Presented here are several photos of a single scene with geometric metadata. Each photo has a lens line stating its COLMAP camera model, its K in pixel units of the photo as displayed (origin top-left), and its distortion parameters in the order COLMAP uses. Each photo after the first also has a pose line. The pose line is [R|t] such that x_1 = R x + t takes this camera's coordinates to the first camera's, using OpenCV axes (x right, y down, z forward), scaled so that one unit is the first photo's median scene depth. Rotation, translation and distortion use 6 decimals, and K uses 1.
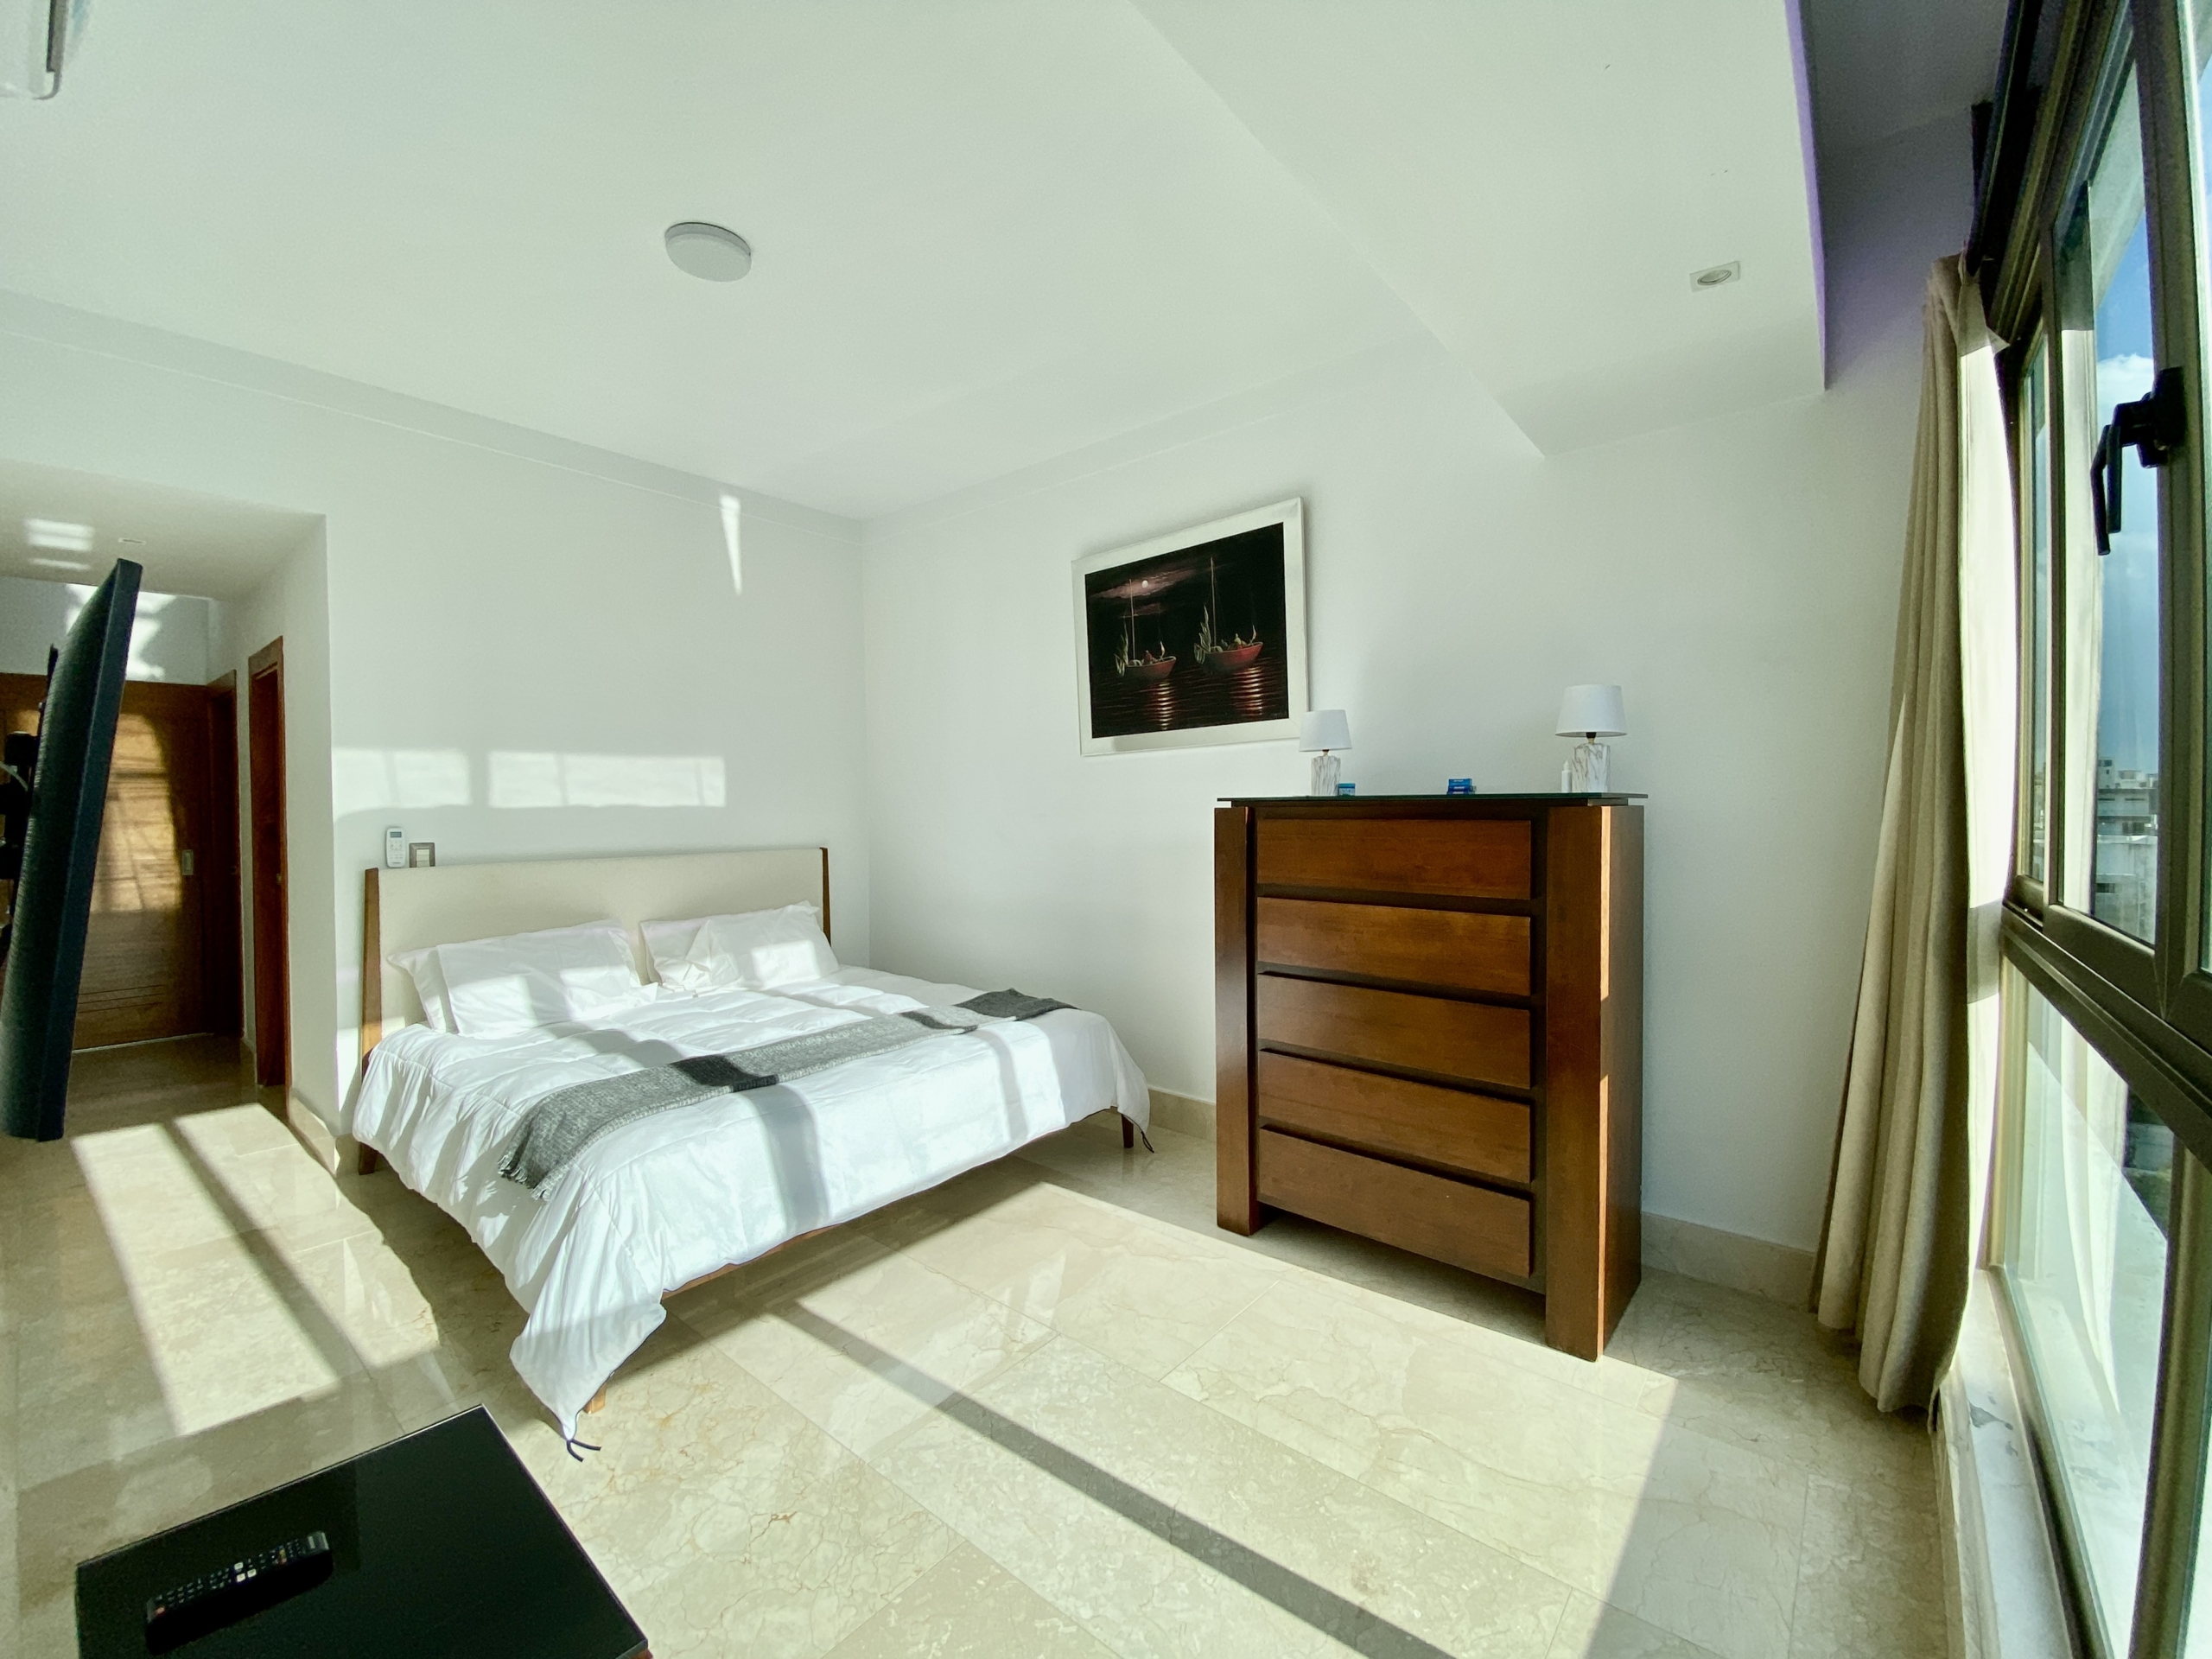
lens RADIAL K [[907.0, 0, 1102.7], [0, 907.0, 828.7], [0, 0, 1]] dist [0.006931, -0.002670]
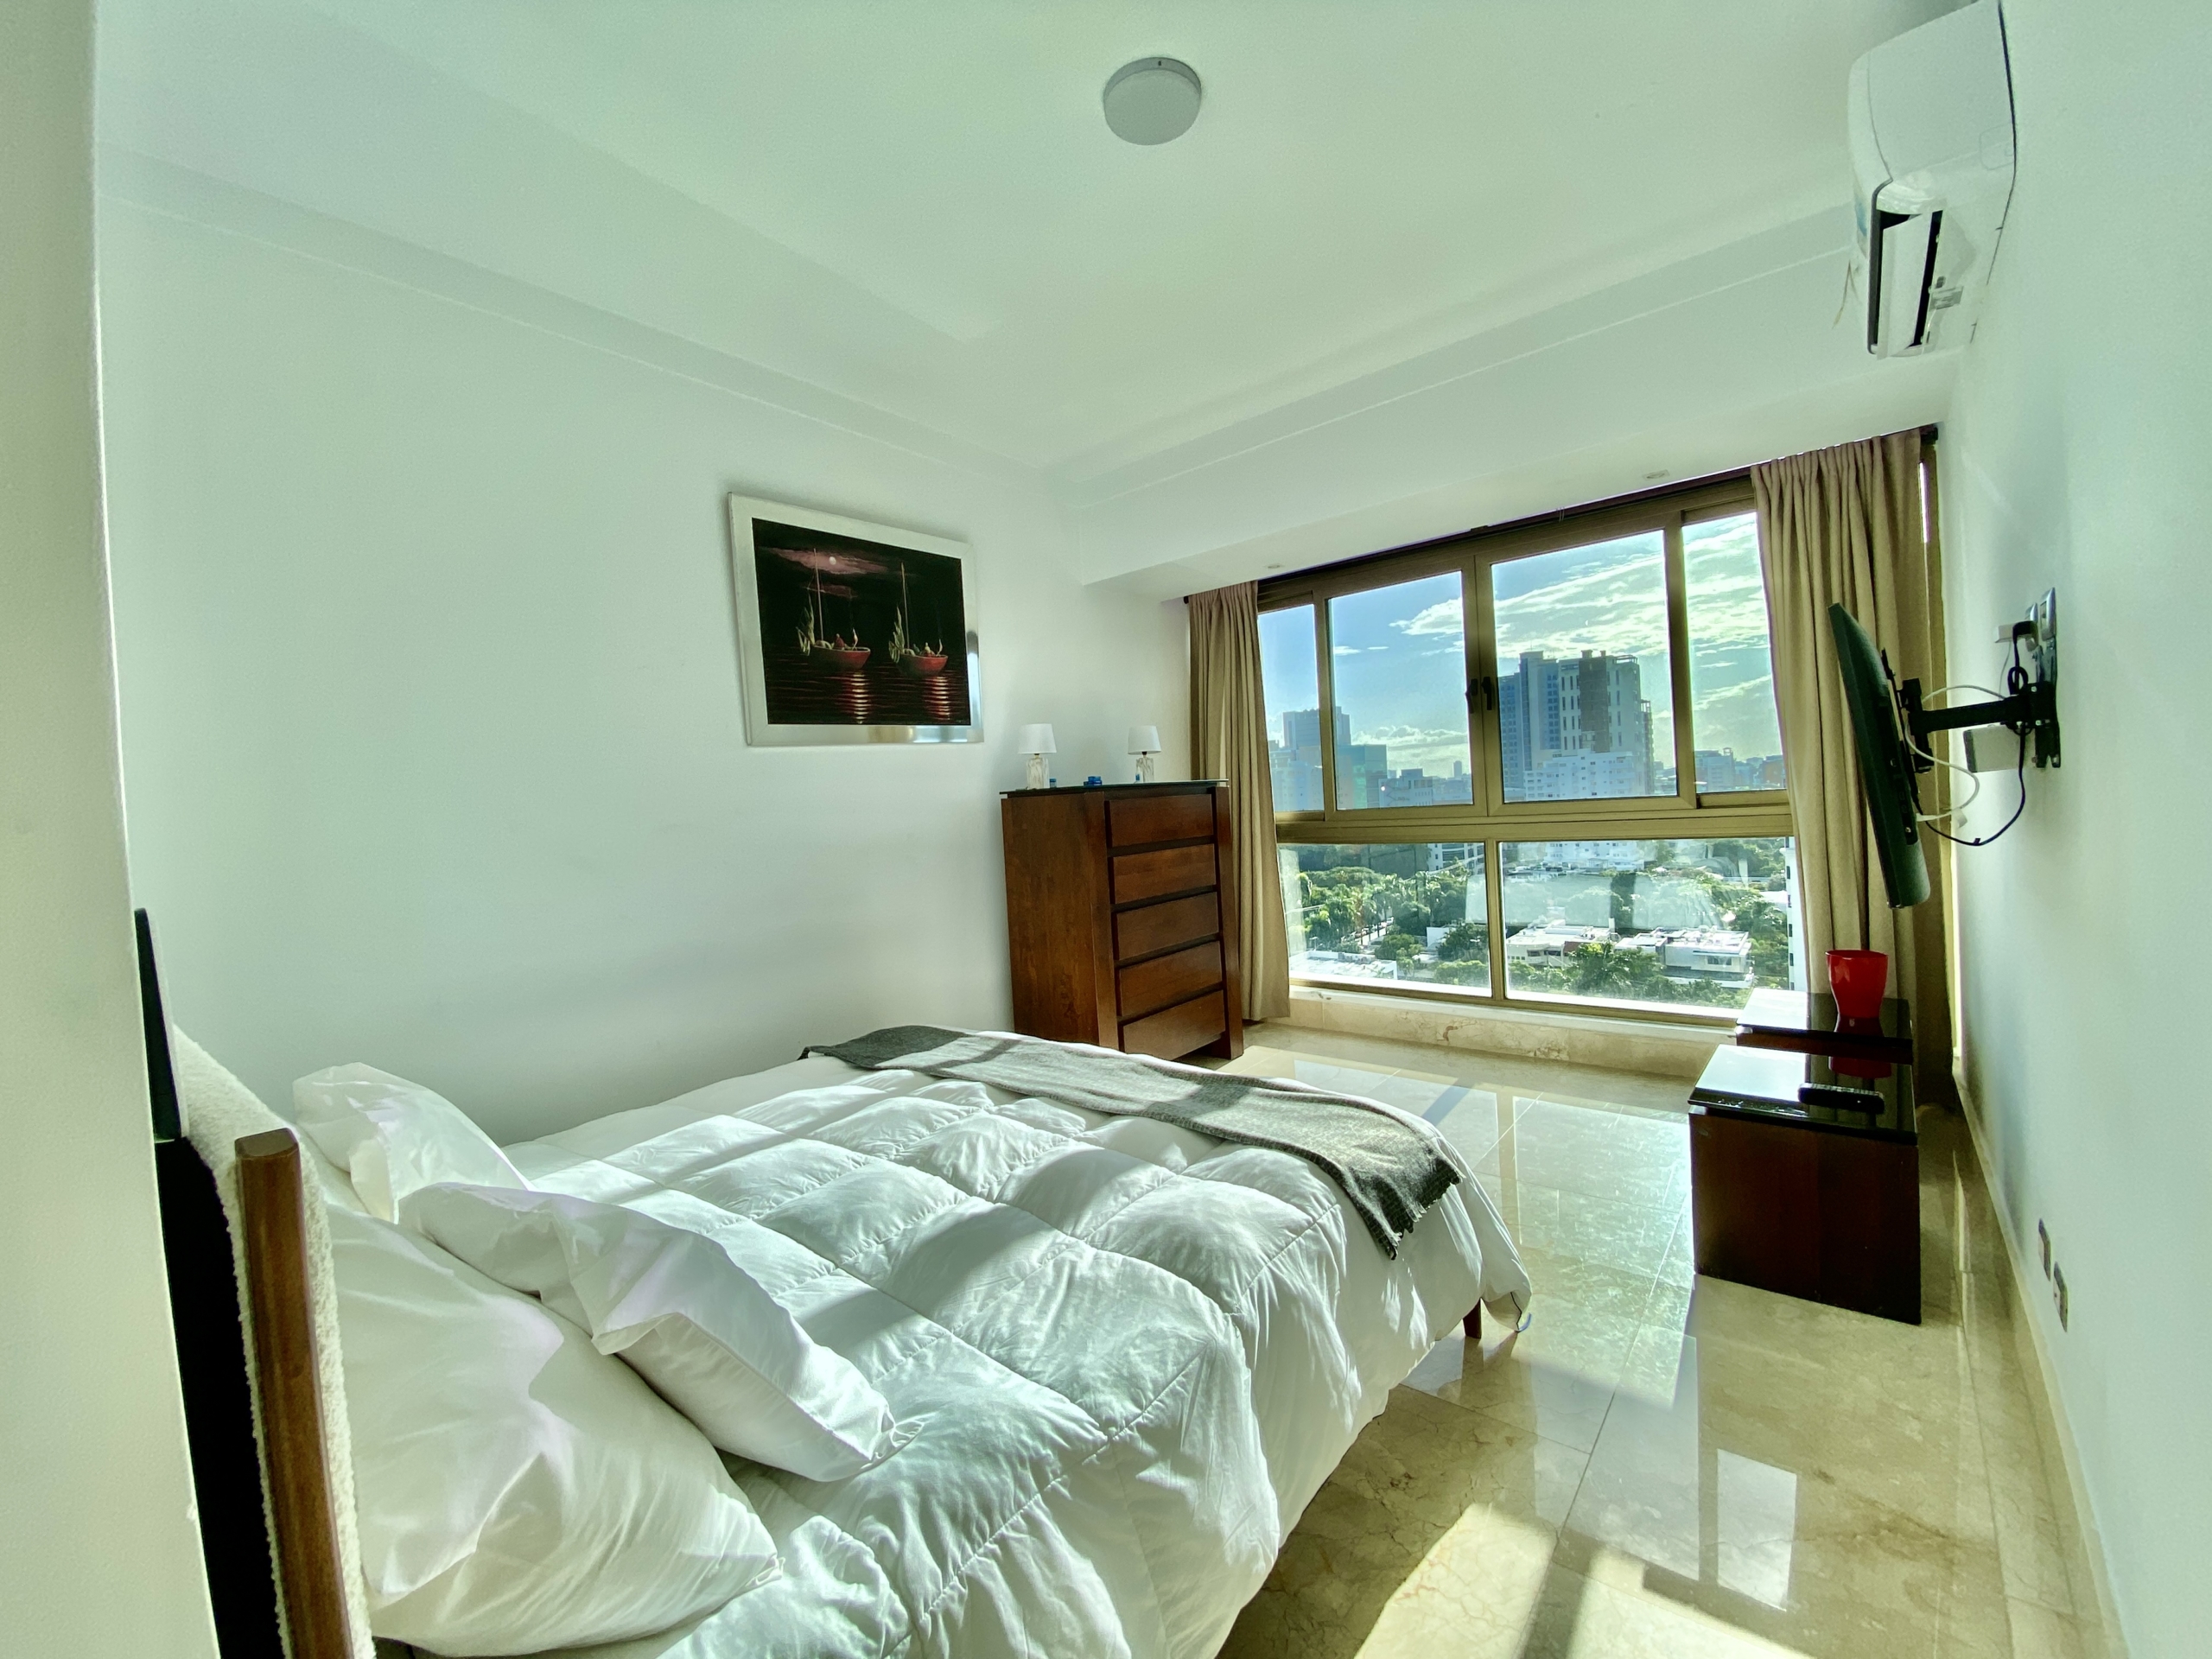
lens RADIAL K [[907.0, 0, 1104.4], [0, 907.0, 830.3], [0, 0, 1]] dist [0.006931, -0.002670]
pose [[-0.037806, -0.024524, 0.998984, -0.890817], [0.082972, 0.996170, 0.027595, -0.003015], [-0.995834, 0.083931, -0.035627, 0.793078]]
